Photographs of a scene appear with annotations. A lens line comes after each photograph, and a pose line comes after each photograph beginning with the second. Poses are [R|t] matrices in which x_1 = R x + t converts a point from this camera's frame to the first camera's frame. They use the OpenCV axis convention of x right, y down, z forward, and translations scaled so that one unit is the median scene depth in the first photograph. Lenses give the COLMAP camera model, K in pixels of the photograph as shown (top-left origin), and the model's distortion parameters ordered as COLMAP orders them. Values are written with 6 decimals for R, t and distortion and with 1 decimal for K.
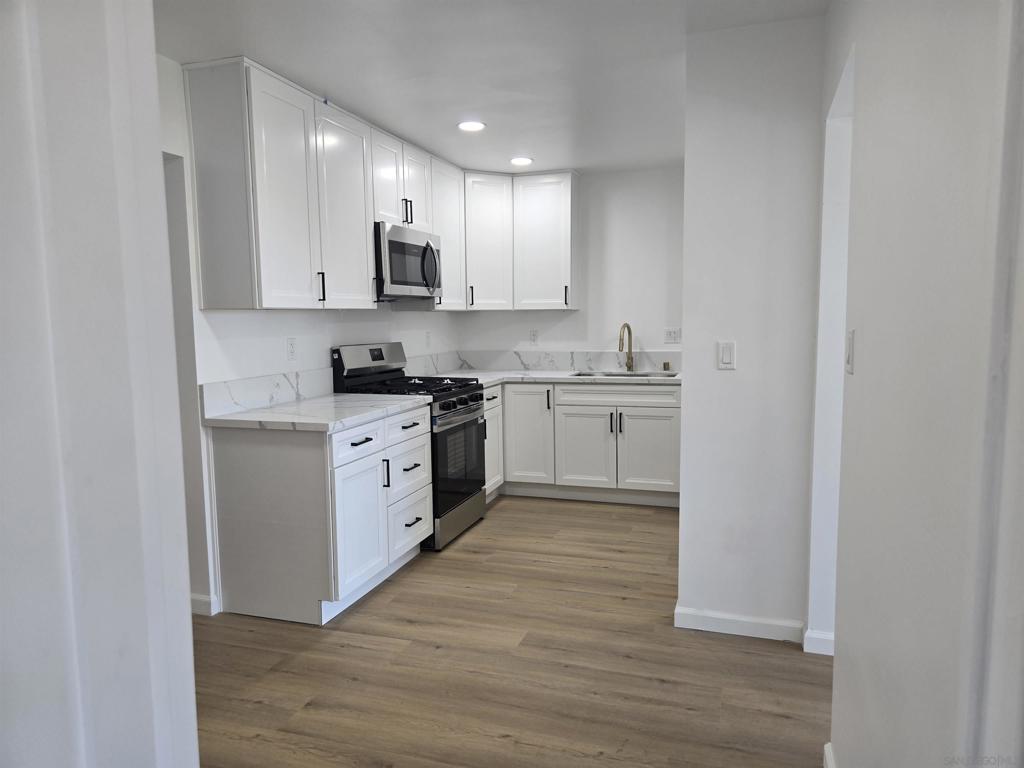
lens RADIAL K [[691.5, 0, 514.8], [0, 691.5, 388.6], [0, 0, 1]] dist [0.051959, -0.042471]
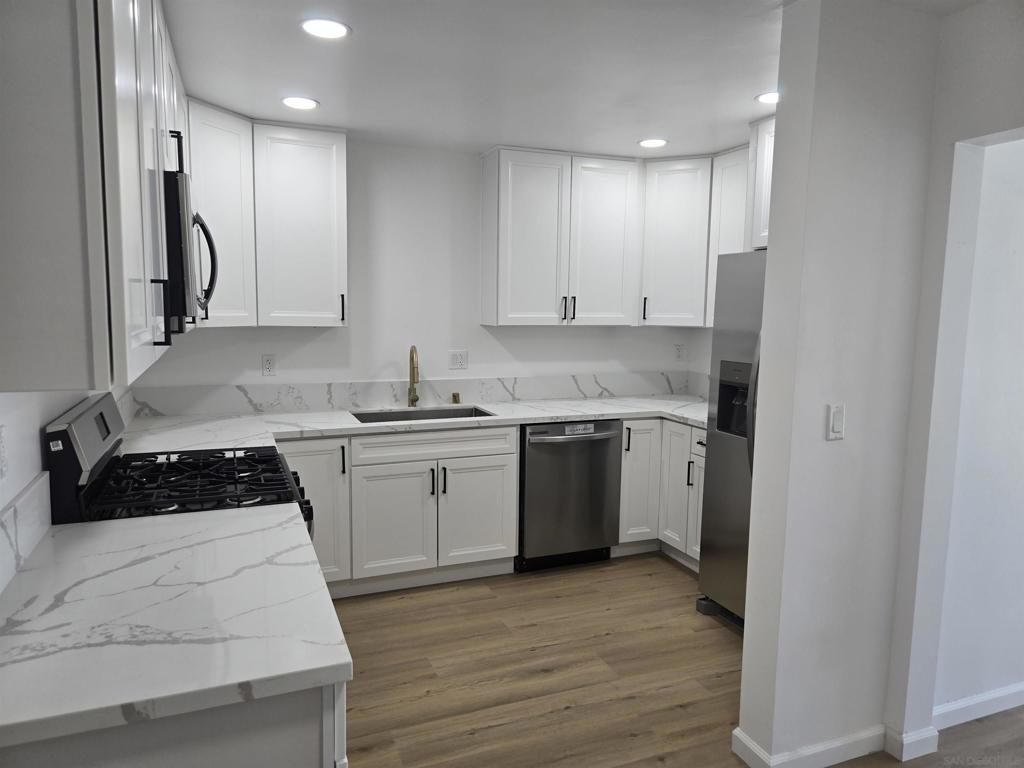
lens RADIAL K [[691.5, 0, 513.1], [0, 691.5, 381.1], [0, 0, 1]] dist [0.051959, -0.042471]
pose [[0.758238, -0.047451, 0.650249, -0.280348], [0.042169, 0.998829, 0.023716, -0.075030], [-0.650613, 0.009438, 0.759351, 0.379002]]
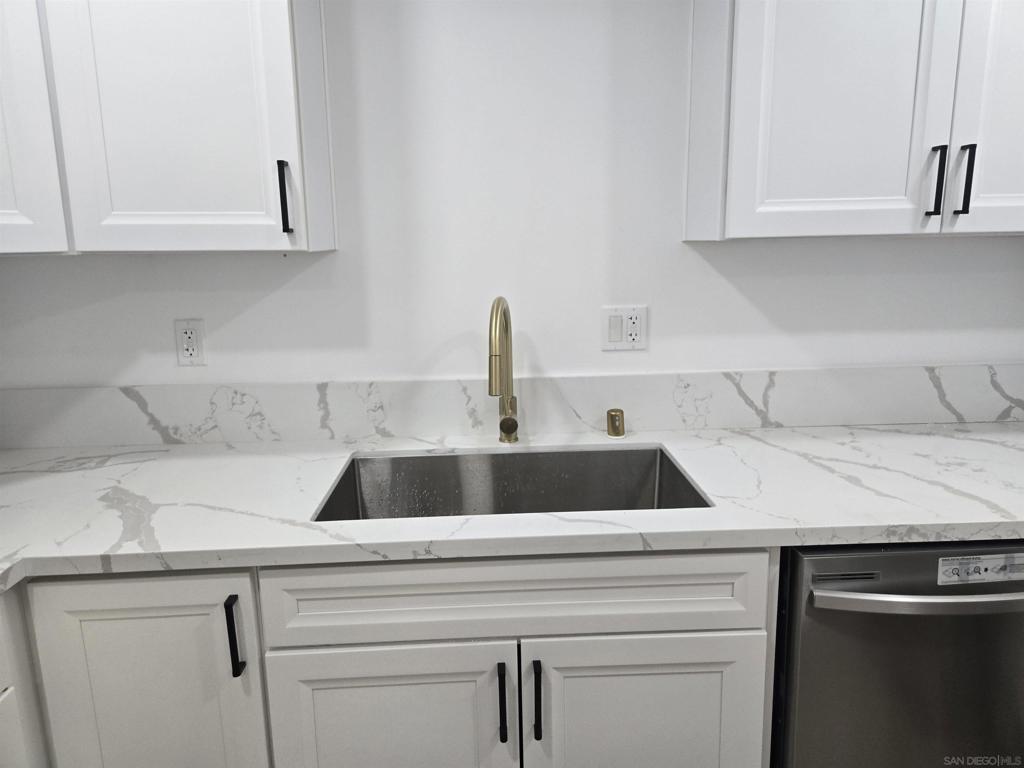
lens RADIAL K [[691.5, 0, 518.8], [0, 691.5, 376.0], [0, 0, 1]] dist [0.051959, -0.042471]
pose [[0.933369, -0.070594, 0.351907, 0.064248], [0.040129, 0.994844, 0.093136, -0.096089], [-0.356668, -0.072808, 0.931390, 0.778160]]
